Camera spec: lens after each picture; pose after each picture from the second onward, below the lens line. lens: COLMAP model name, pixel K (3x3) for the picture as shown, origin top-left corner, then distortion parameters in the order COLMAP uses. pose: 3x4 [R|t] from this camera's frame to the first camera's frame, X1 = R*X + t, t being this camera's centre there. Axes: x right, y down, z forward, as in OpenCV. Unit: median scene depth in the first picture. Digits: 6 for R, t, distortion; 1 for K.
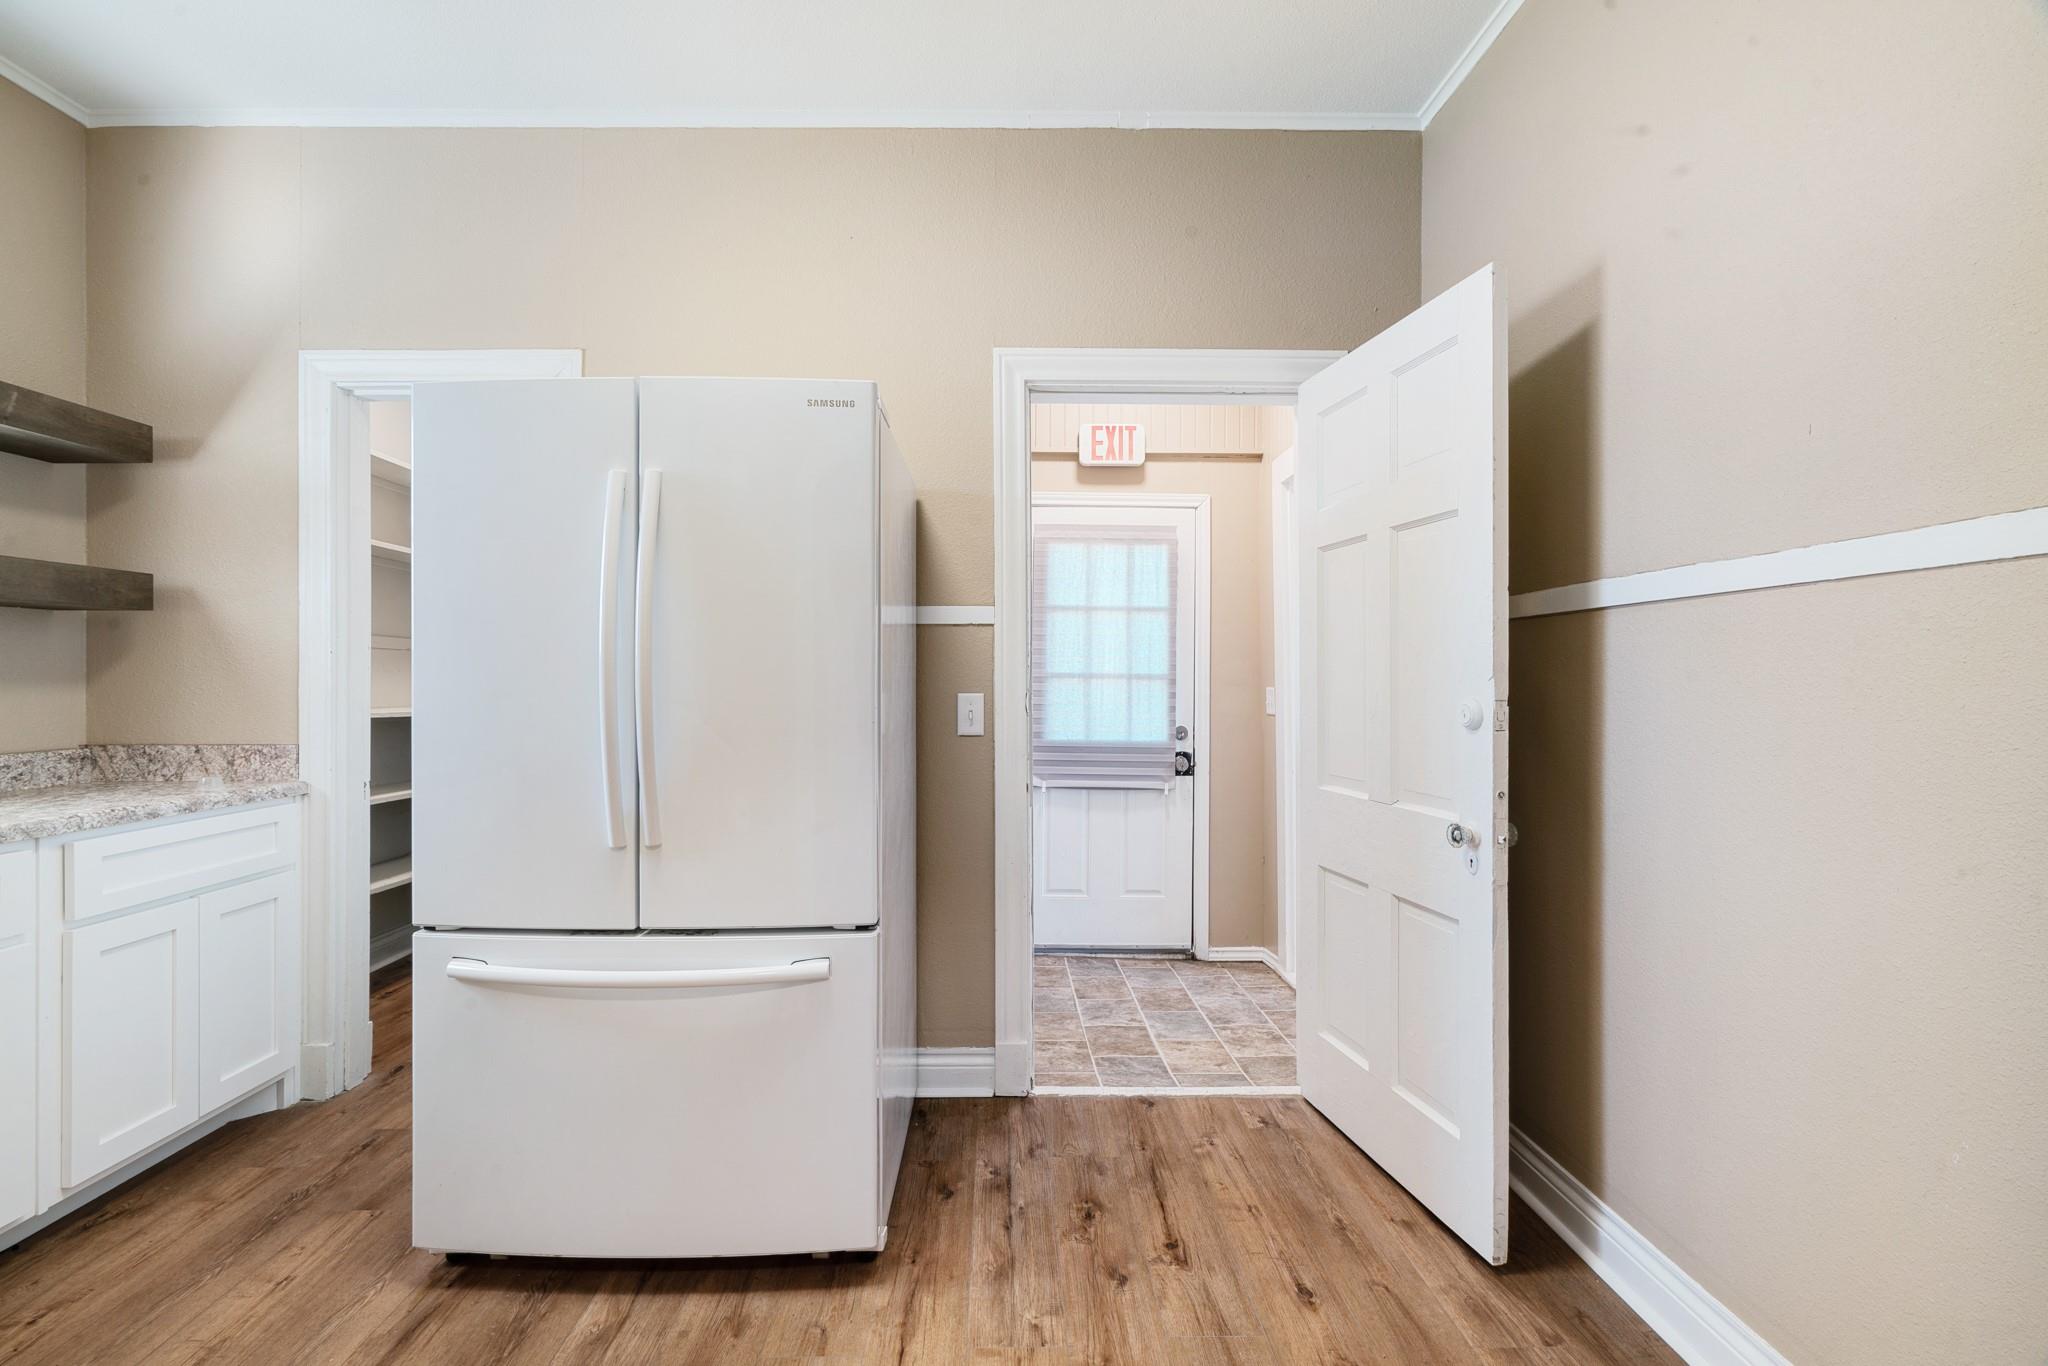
lens RADIAL K [[937.6, 0, 1012.8], [0, 937.6, 667.1], [0, 0, 1]] dist [0.006331, -0.001053]
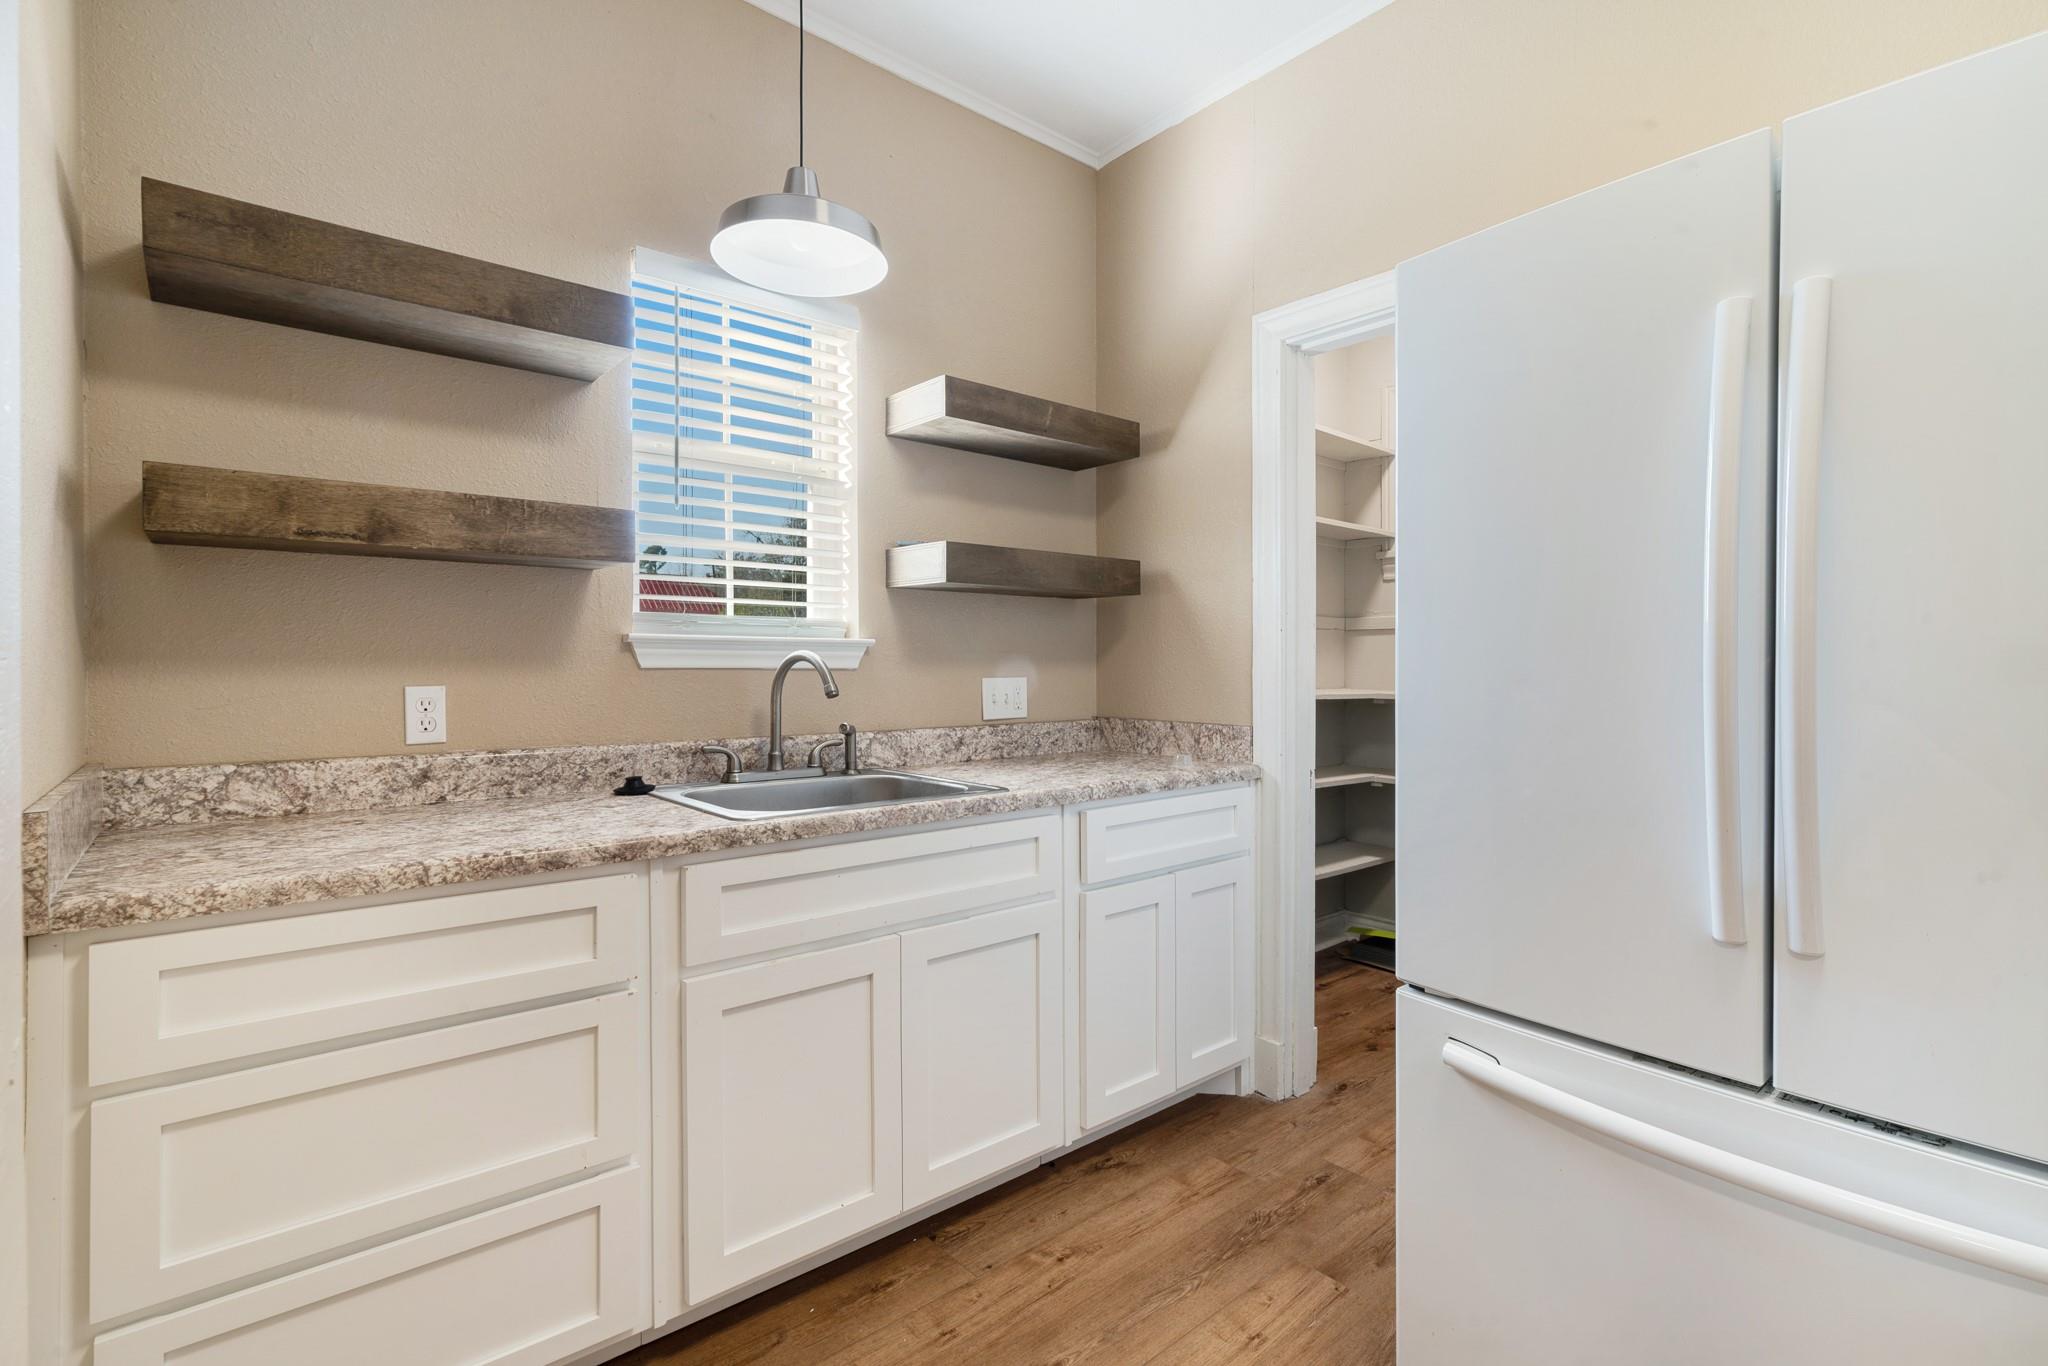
lens RADIAL K [[937.6, 0, 1012.4], [0, 937.6, 666.5], [0, 0, 1]] dist [0.006331, -0.001053]
pose [[0.643260, 0.008103, -0.765605, -0.199487], [0.004864, 0.999881, 0.014669, 0.006296], [0.765632, -0.013160, 0.643144, 0.212677]]
